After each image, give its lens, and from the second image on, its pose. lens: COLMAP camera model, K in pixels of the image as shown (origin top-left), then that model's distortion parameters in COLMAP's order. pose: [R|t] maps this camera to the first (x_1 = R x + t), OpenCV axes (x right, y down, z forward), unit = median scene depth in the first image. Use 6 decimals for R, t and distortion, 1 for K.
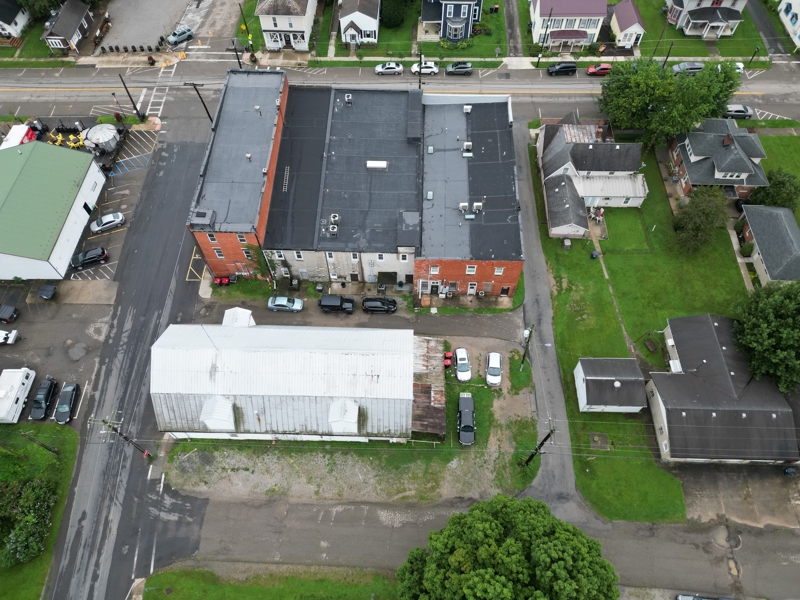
lens RADIAL K [[558.0, 0, 399.8], [0, 558.0, 298.7], [0, 0, 1]] dist [0.079131, -0.077024]
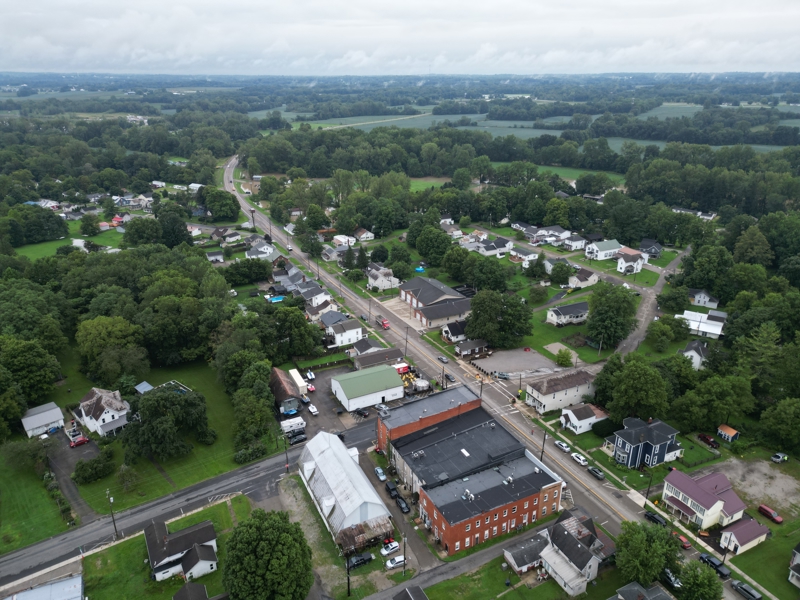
lens RADIAL K [[558.0, 0, 399.8], [0, 558.0, 298.7], [0, 0, 1]] dist [0.079131, -0.077024]
pose [[0.477733, 0.330794, -0.813846, 1.309916], [-0.746897, 0.640664, -0.178031, -0.089241], [0.462510, 0.692911, 0.553136, -0.490403]]
